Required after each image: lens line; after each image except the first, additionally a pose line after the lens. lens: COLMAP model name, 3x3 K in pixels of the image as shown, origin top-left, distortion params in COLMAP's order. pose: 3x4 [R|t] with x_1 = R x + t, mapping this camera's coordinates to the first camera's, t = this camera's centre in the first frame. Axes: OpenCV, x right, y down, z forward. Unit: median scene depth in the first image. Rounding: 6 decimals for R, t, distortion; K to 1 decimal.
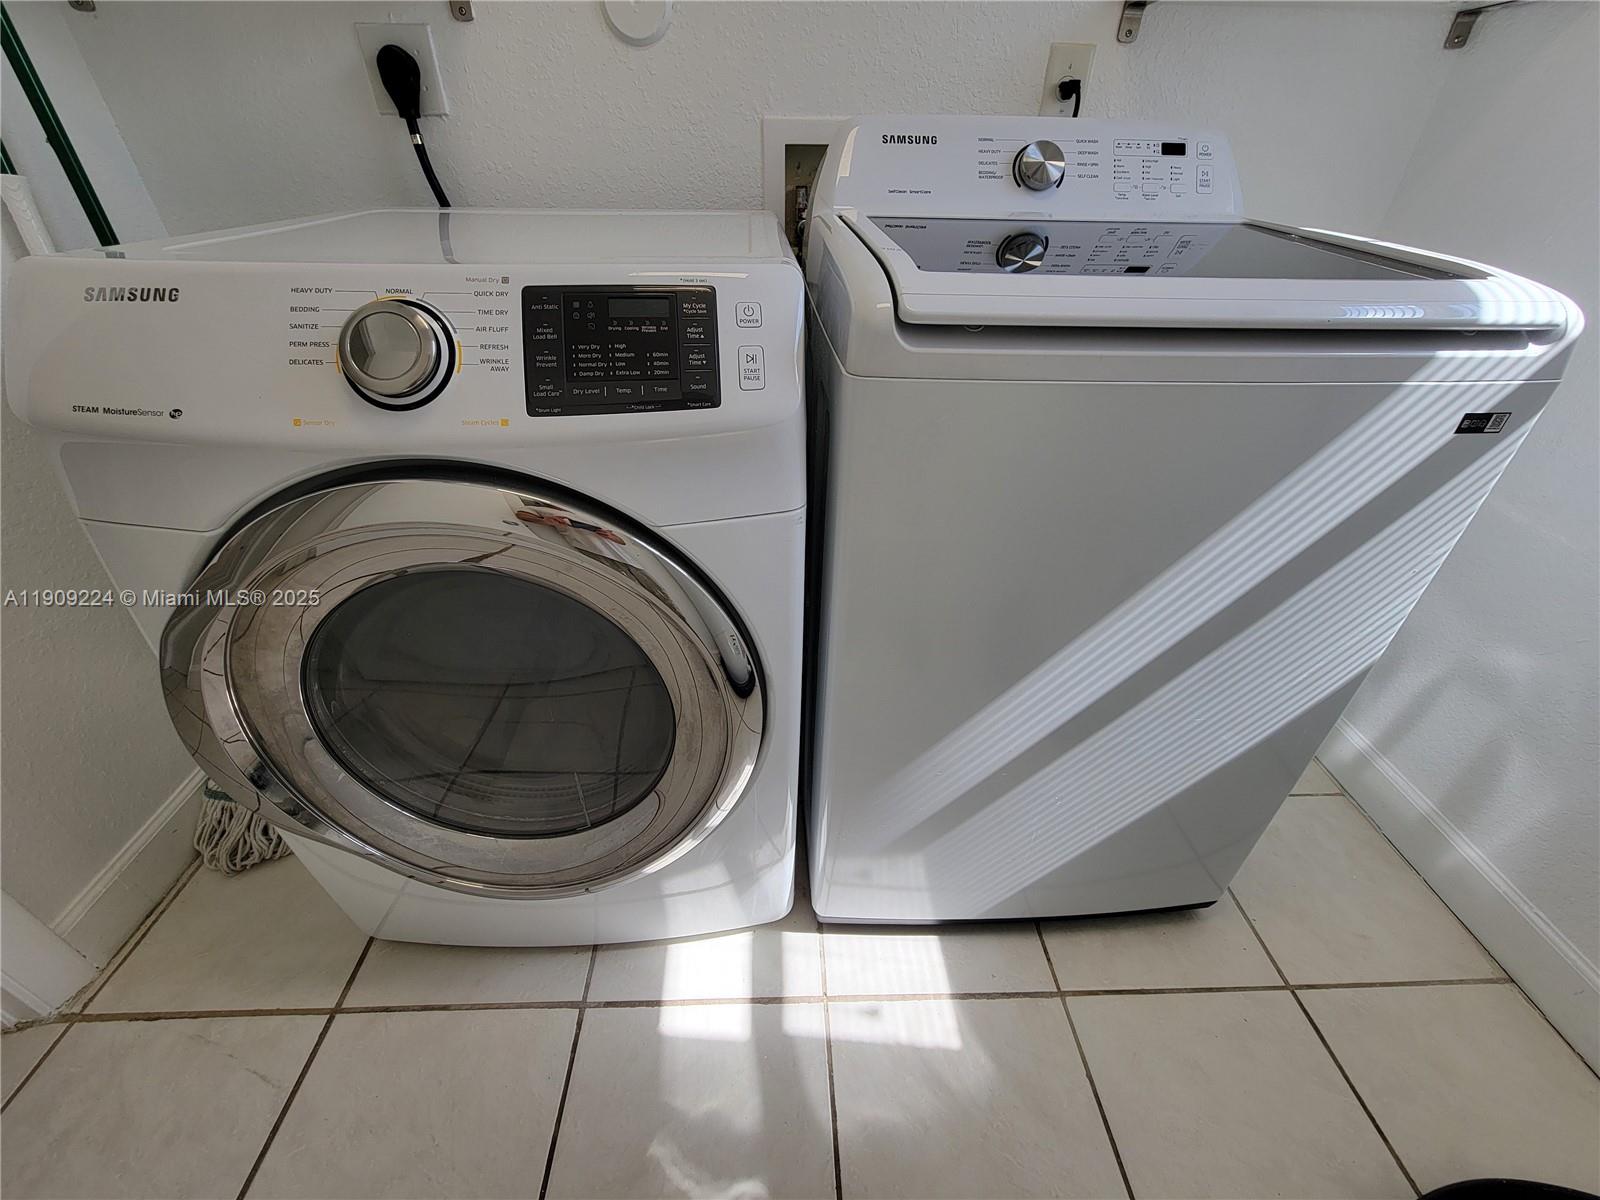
lens RADIAL K [[672.7, 0, 796.9], [0, 672.7, 609.2], [0, 0, 1]] dist [0.011043, -0.000274]
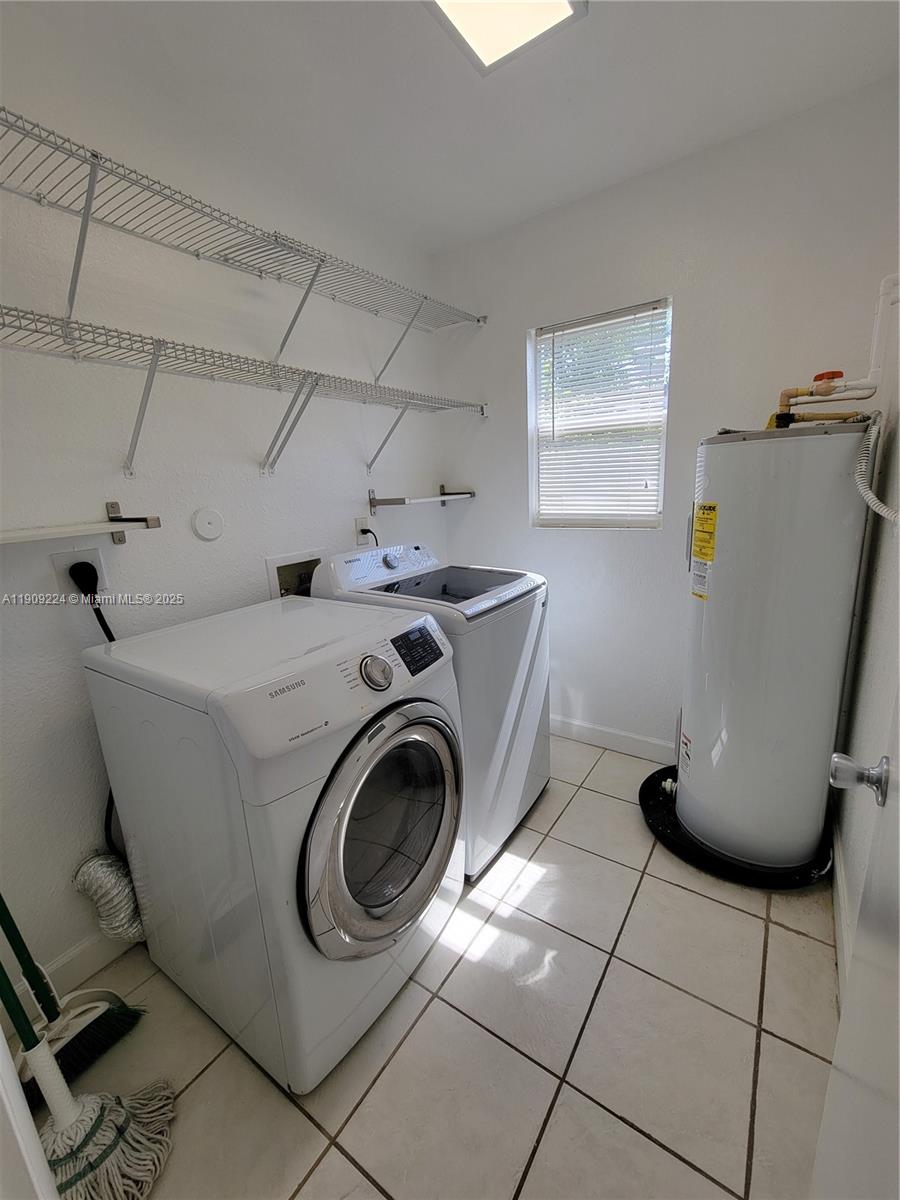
lens RADIAL K [[504.5, 0, 450.0], [0, 504.5, 600.0], [0, 0, 1]] dist [0.011043, -0.000274]
pose [[0.589219, -0.226836, 0.775478, -1.111137], [0.500774, 0.855732, -0.130184, -0.119567], [-0.634072, 0.465046, 0.617807, -0.351812]]
